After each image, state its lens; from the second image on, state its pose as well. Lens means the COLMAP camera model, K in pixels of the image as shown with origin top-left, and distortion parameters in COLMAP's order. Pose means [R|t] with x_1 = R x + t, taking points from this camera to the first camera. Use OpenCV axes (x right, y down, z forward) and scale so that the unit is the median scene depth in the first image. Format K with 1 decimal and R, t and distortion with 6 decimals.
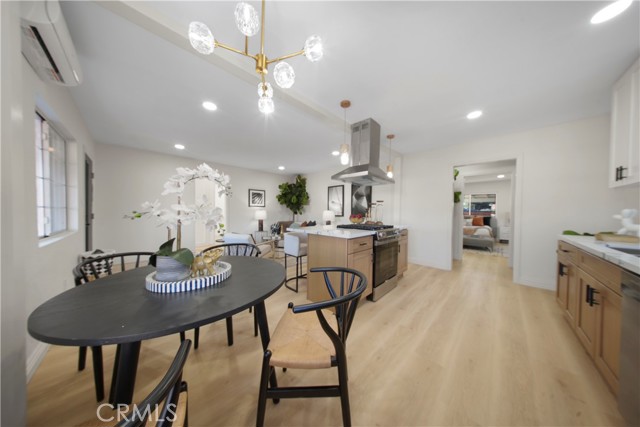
lens RADIAL K [[185.8, 0, 319.6], [0, 185.8, 215.8], [0, 0, 1]] dist [-0.000864, -0.000048]
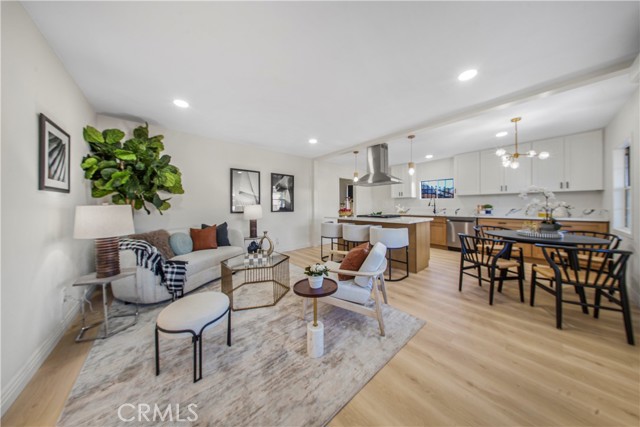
lens RADIAL K [[185.9, 0, 320.6], [0, 185.9, 209.7], [0, 0, 1]] dist [-0.000916, -0.000099]
pose [[0.097827, -0.032877, 0.994660, -0.617707], [0.024303, 0.999235, 0.030638, -0.024311], [-0.994907, 0.021176, 0.098551, 0.668871]]
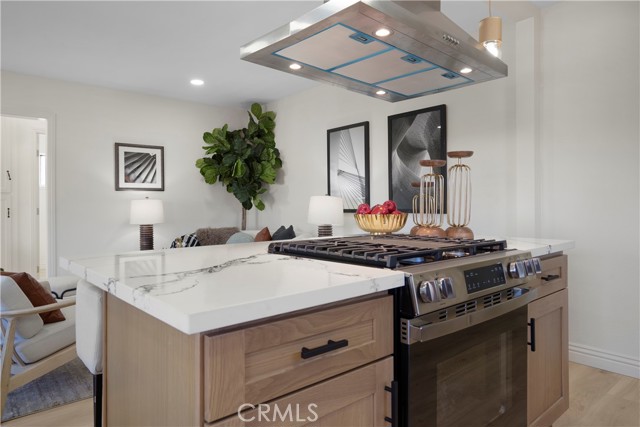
lens RADIAL K [[411.4, 0, 320.9], [0, 411.4, 207.4], [0, 0, 1]] dist [0.001115, 0.000492]
pose [[0.996317, -0.016852, -0.084070, 0.104187], [0.015352, 0.999712, -0.018467, 0.007376], [0.084357, 0.017109, 0.996289, 0.226450]]
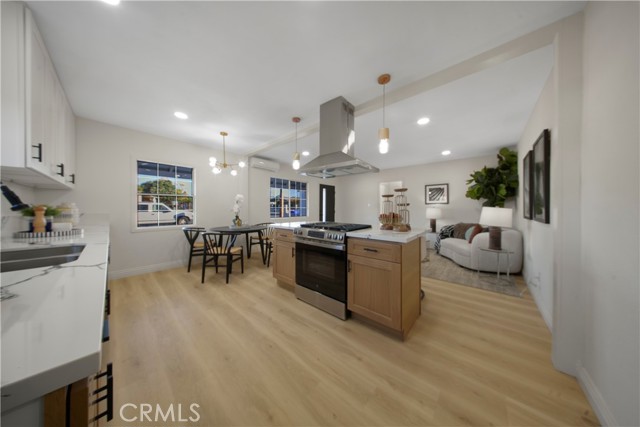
lens RADIAL K [[185.9, 0, 320.6], [0, 185.9, 209.7], [0, 0, 1]] dist [-0.000916, -0.000099]
pose [[0.040703, -0.004914, -0.999159, 0.564831], [-0.021971, 0.999742, -0.005811, -0.004605], [0.998930, 0.022189, 0.040584, 0.465272]]
